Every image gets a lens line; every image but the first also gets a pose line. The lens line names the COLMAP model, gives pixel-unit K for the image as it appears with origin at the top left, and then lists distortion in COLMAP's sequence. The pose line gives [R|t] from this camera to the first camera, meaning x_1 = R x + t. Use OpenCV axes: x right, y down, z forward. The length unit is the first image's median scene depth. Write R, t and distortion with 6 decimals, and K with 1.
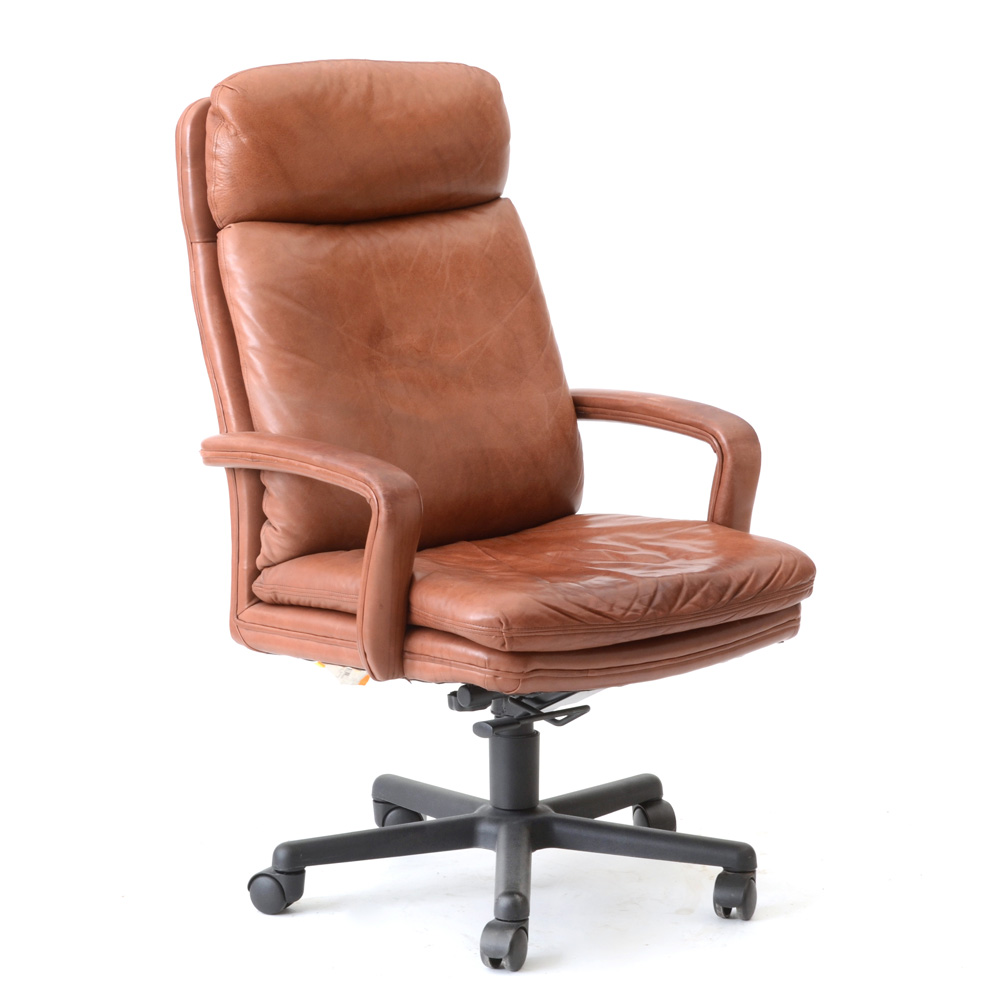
lens RADIAL K [[3703.5, 0, 493.5], [0, 3703.5, 506.2], [0, 0, 1]] dist [0.209073, 0.000000]
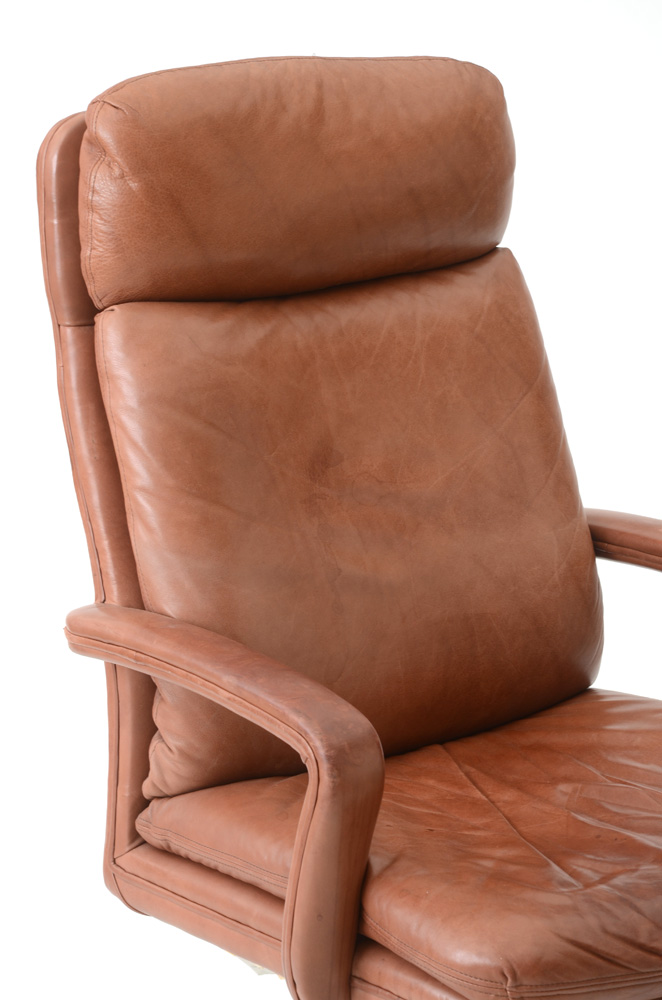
lens RADIAL K [[2953.9, 0, 333.5], [0, 2953.9, 497.6], [0, 0, 1]] dist [0.738602, 0.000000]
pose [[0.999449, 0.023068, -0.023862, -0.015748], [-0.020999, 0.996278, 0.083597, -0.086820], [0.025702, -0.083050, 0.996214, 0.442247]]
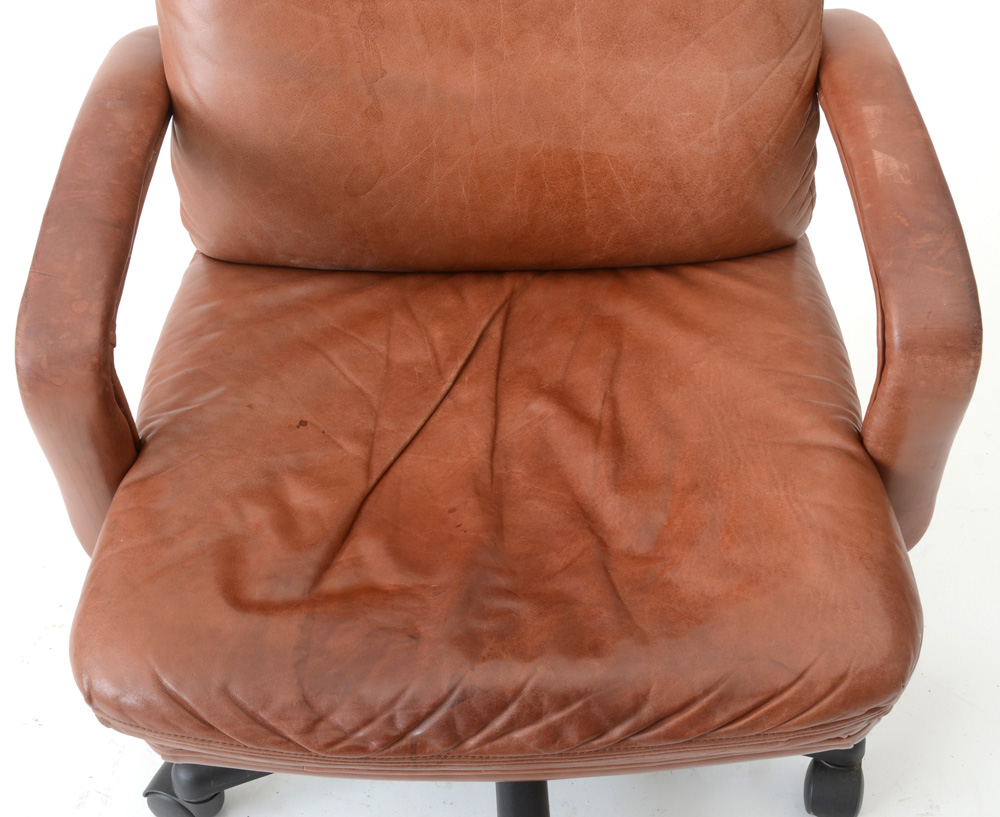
lens RADIAL K [[1570.5, 0, 495.1], [0, 1570.5, 416.1], [0, 0, 1]] dist [0.067214, 0.000000]
pose [[0.763484, 0.433901, -0.478354, 0.128736], [-0.095194, 0.808202, 0.581160, -0.128636], [0.638773, -0.398170, 0.658354, 0.825853]]
